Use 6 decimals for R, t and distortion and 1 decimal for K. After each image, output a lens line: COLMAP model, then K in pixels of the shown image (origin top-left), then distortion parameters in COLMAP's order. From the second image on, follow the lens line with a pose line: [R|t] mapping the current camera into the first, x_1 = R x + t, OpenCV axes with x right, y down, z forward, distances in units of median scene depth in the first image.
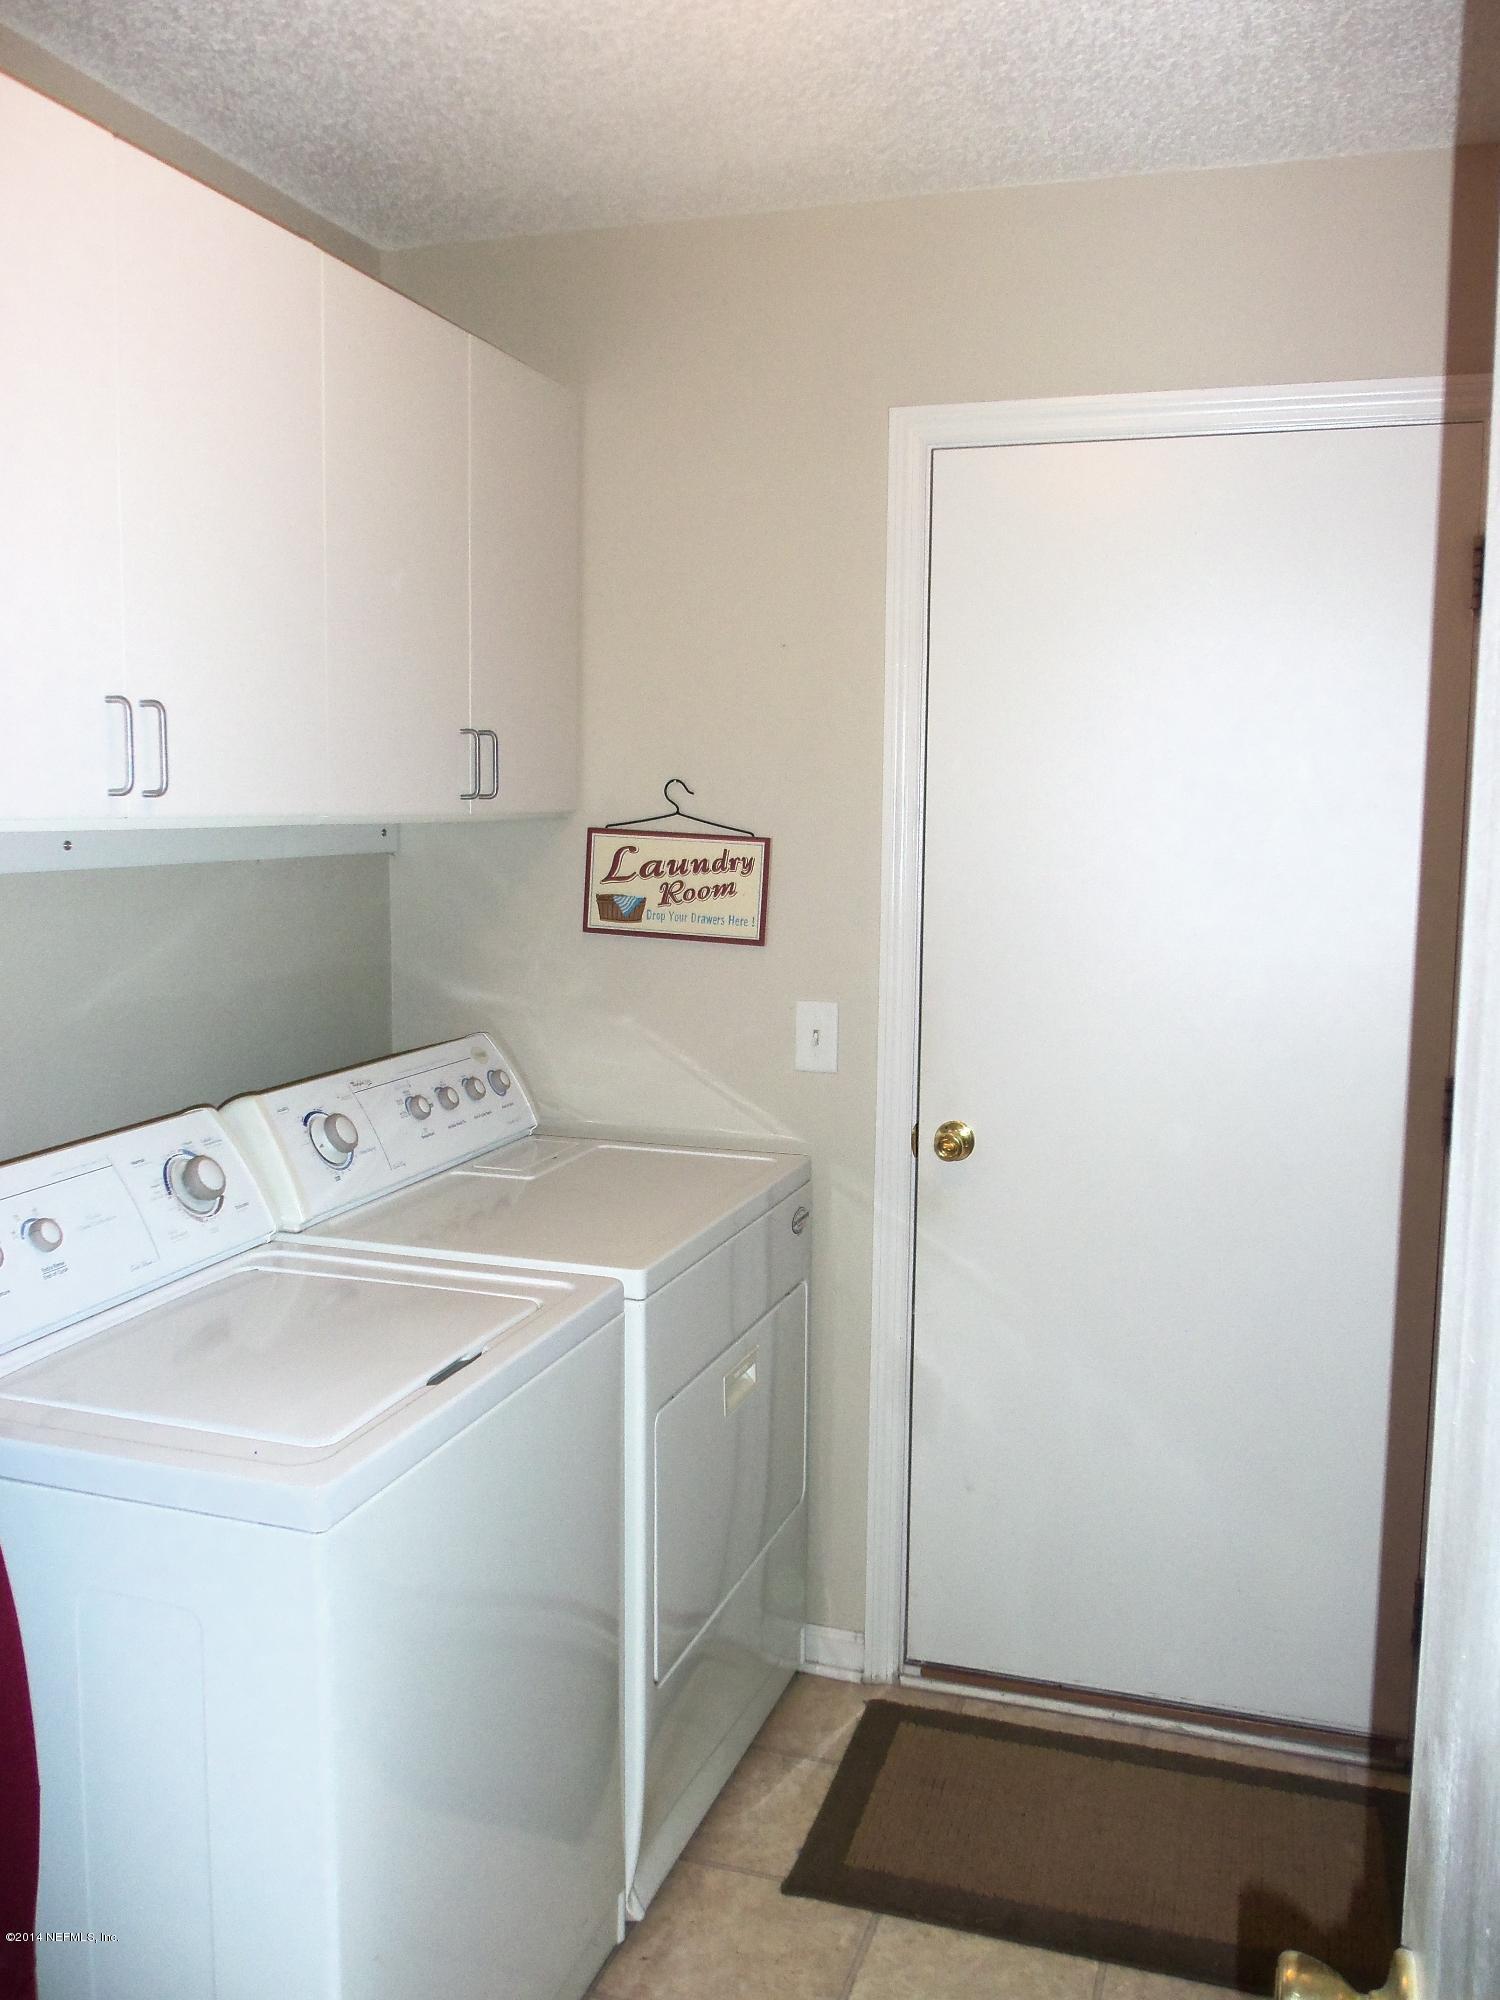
lens RADIAL K [[1686.9, 0, 756.4], [0, 1686.9, 1001.2], [0, 0, 1]] dist [-0.040447, 0.009702]
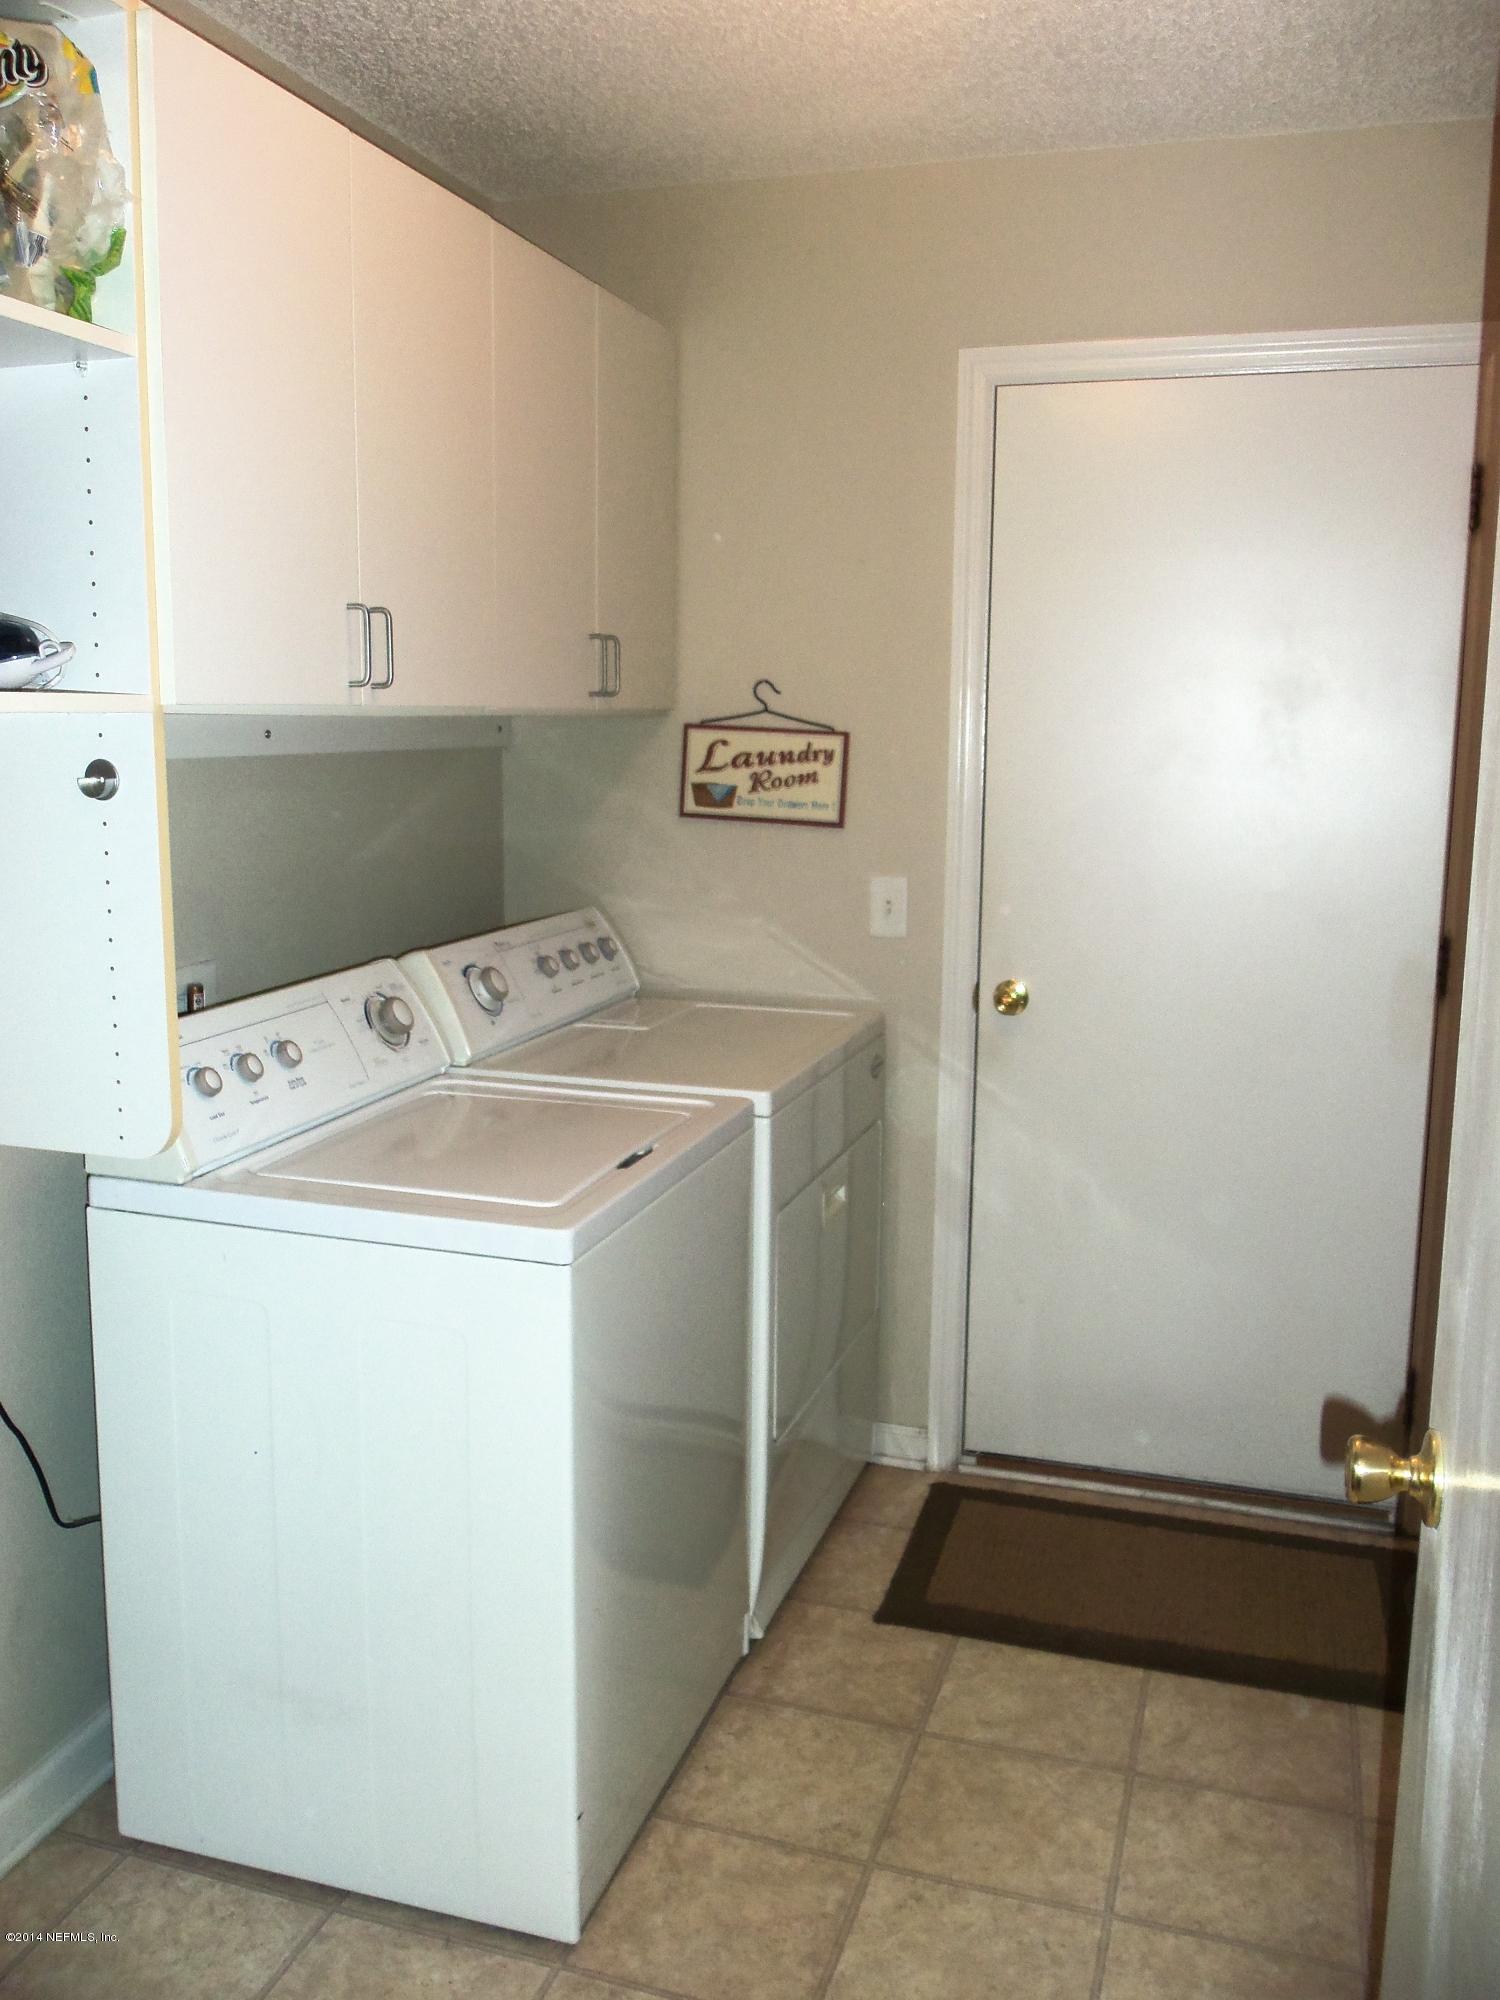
lens RADIAL K [[1686.9, 0, 745.8], [0, 1686.9, 996.1], [0, 0, 1]] dist [-0.040447, 0.009702]
pose [[0.999981, -0.001772, 0.005977, -0.081306], [0.001492, 0.998917, 0.046509, 0.033223], [-0.006052, -0.046499, 0.998900, -0.167887]]
